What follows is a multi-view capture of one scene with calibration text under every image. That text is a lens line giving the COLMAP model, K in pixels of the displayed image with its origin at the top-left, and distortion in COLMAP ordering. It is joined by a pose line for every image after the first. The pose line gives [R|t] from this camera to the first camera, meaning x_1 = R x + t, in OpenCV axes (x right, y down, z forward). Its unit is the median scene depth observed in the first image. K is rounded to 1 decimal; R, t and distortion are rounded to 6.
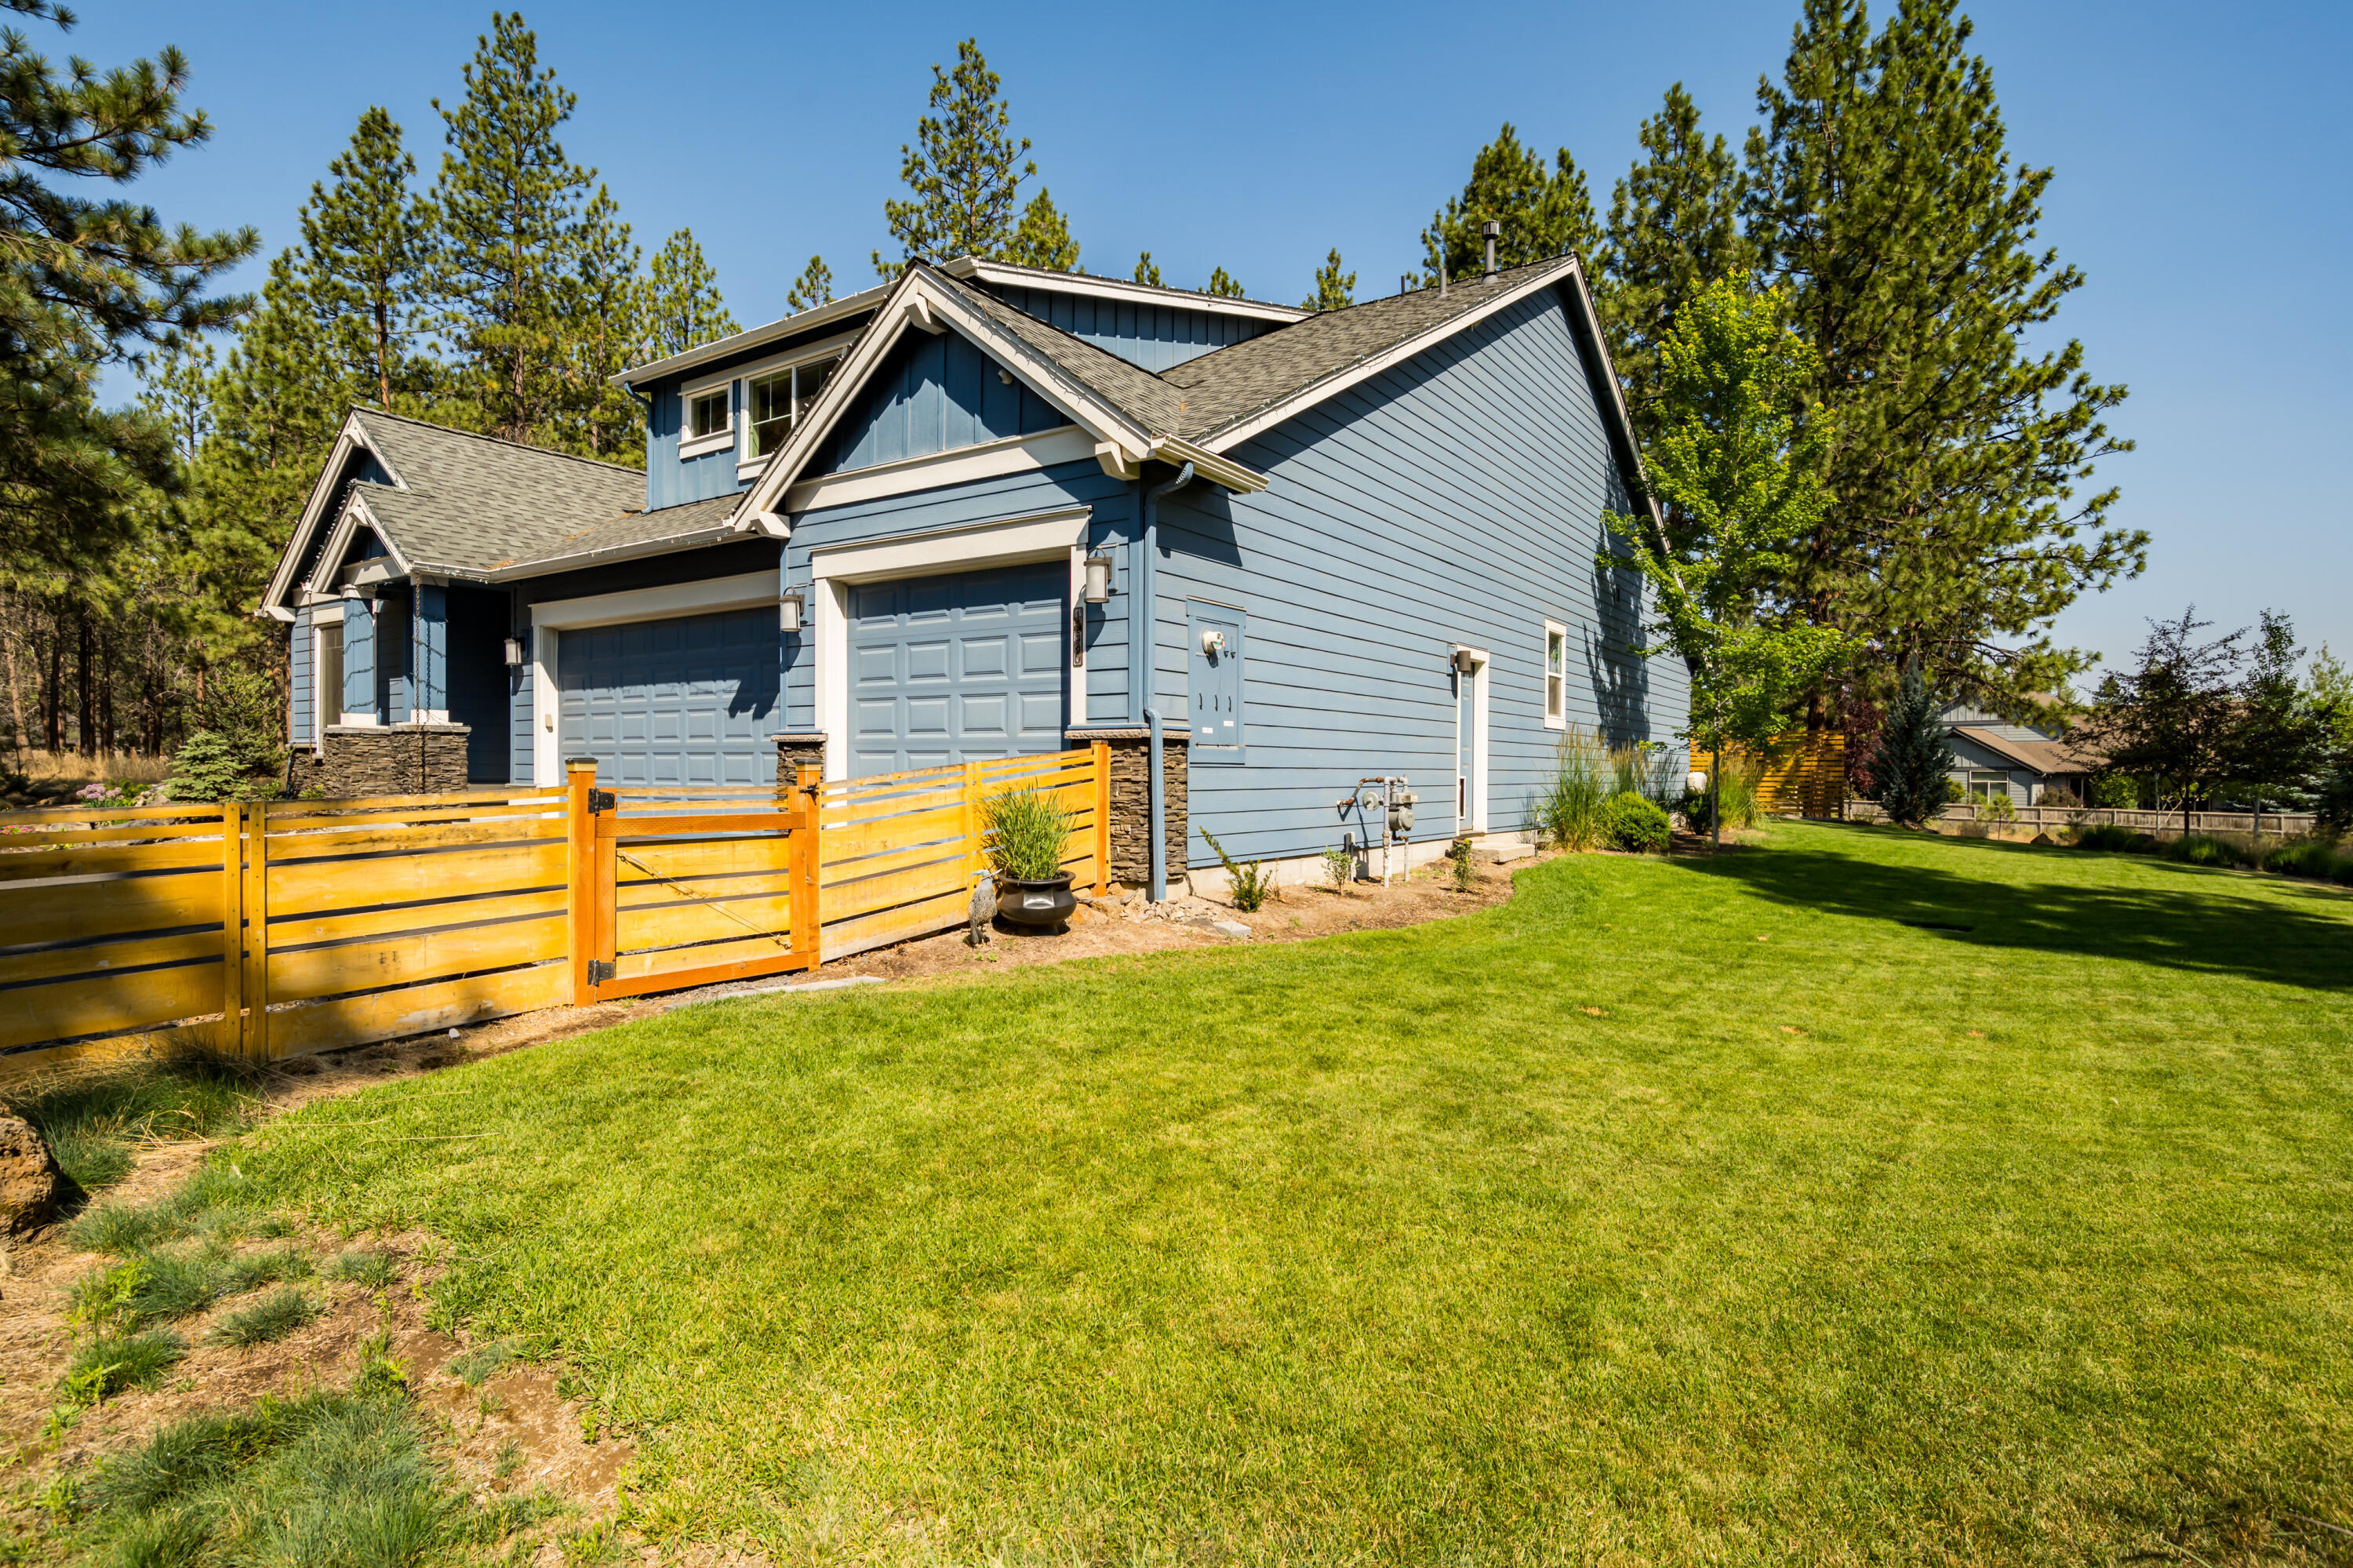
lens RADIAL K [[1193.4, 0, 1172.4], [0, 1193.4, 784.1], [0, 0, 1]] dist [-0.016968, 0.006804]
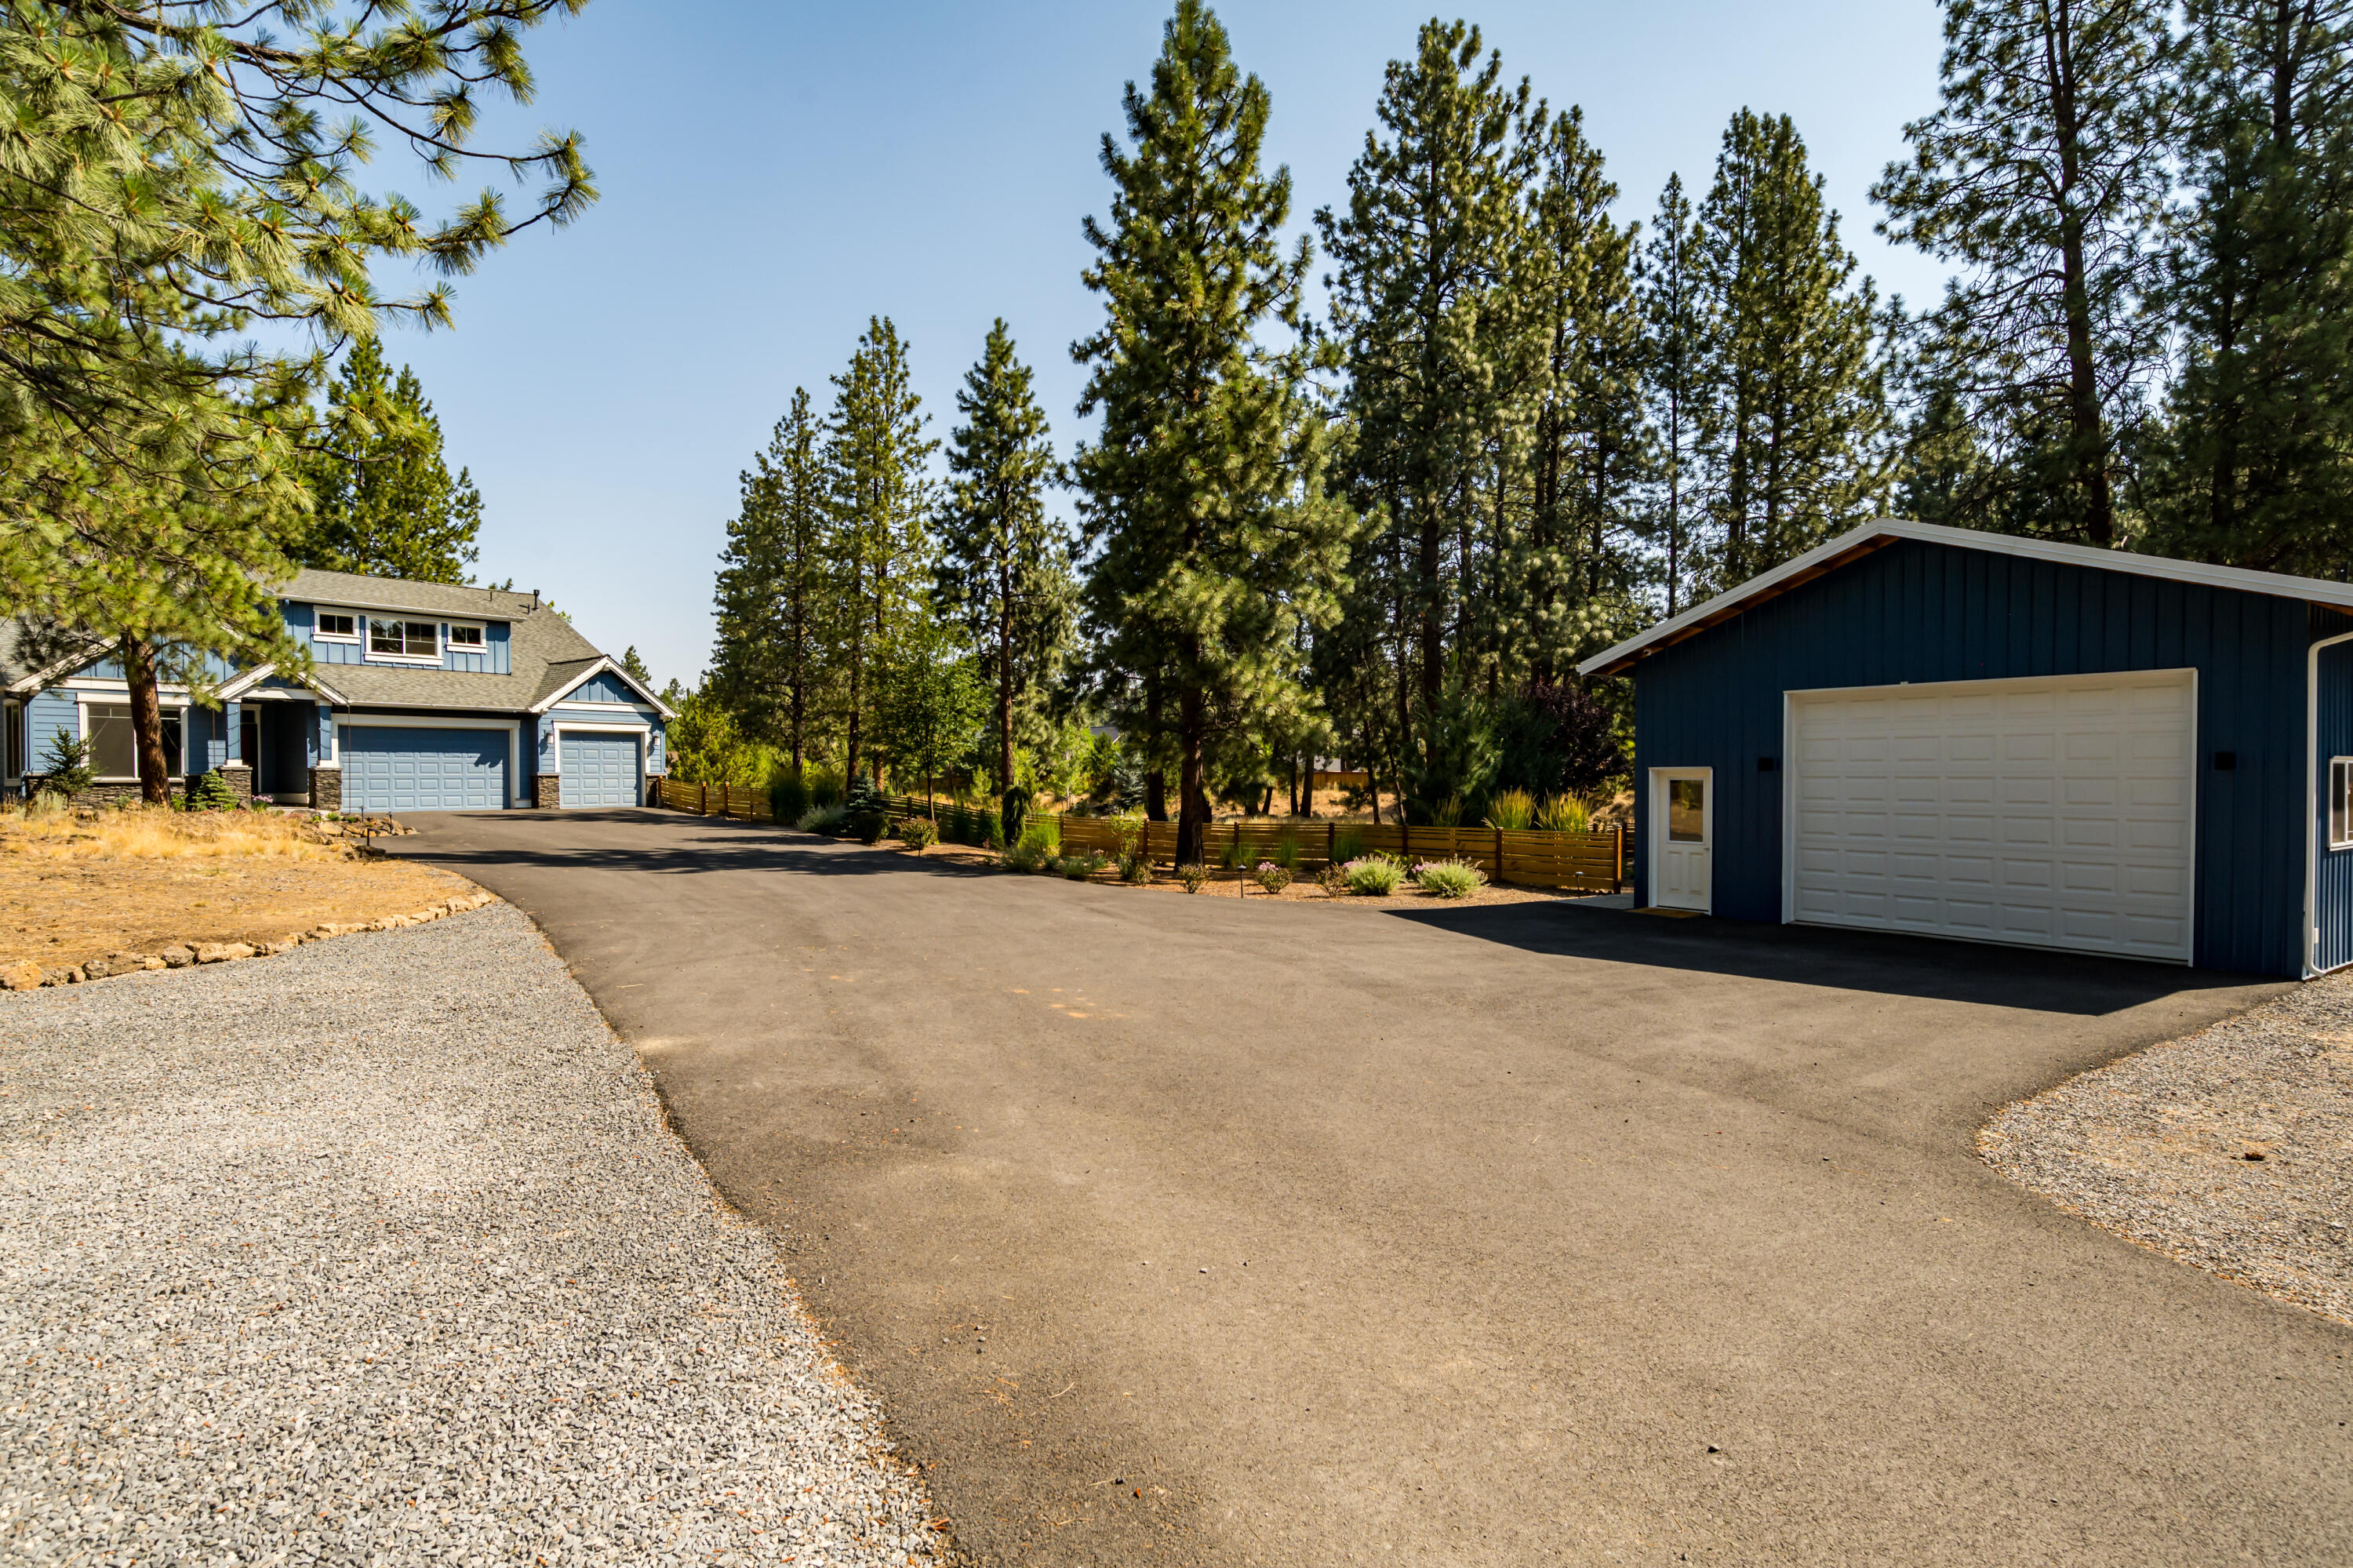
lens RADIAL K [[1183.5, 0, 1172.8], [0, 1183.5, 792.8], [0, 0, 1]] dist [-0.021746, 0.010418]
pose [[0.039842, -0.022586, 0.998951, -2.709891], [0.010259, 0.999701, 0.022193, -0.032386], [-0.999153, 0.009364, 0.040062, -0.692647]]
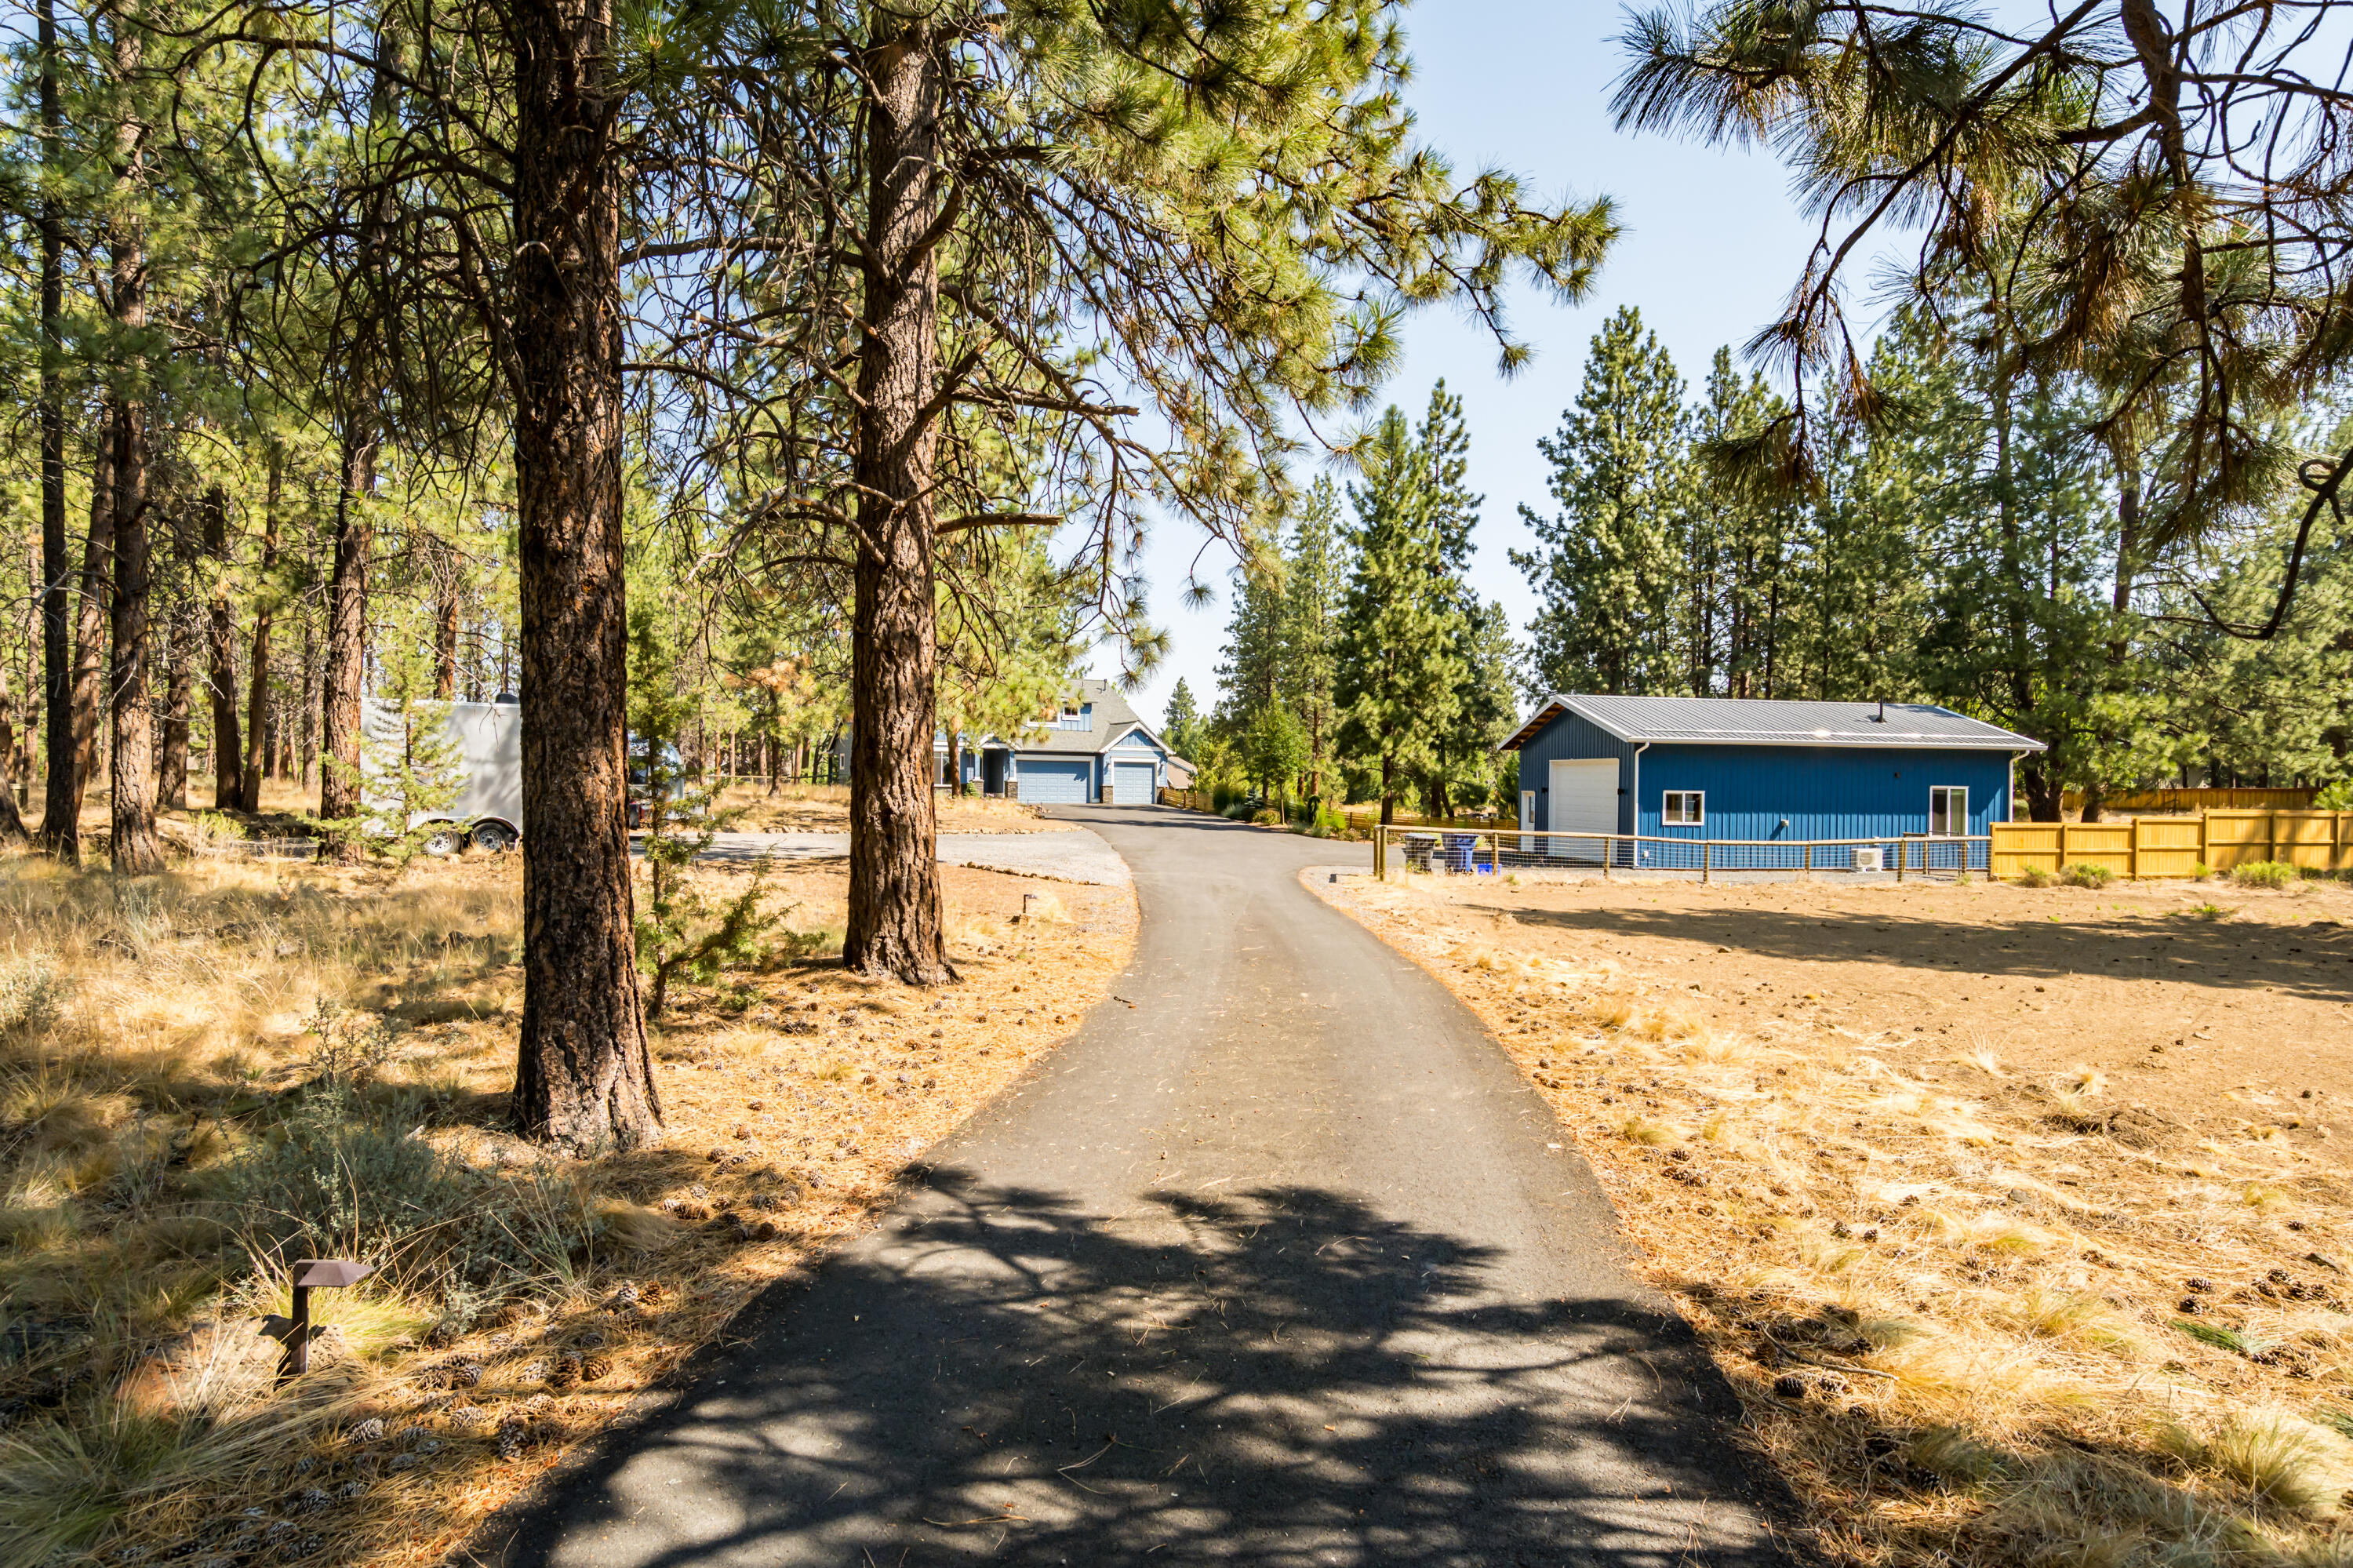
lens RADIAL K [[1193.4, 0, 1172.4], [0, 1193.4, 784.1], [0, 0, 1]] dist [-0.016968, 0.006804]
pose [[0.462436, -0.000593, 0.886652, -4.361750], [-0.002325, 0.999996, 0.001881, -0.044475], [-0.886649, -0.002932, 0.462433, -1.694240]]
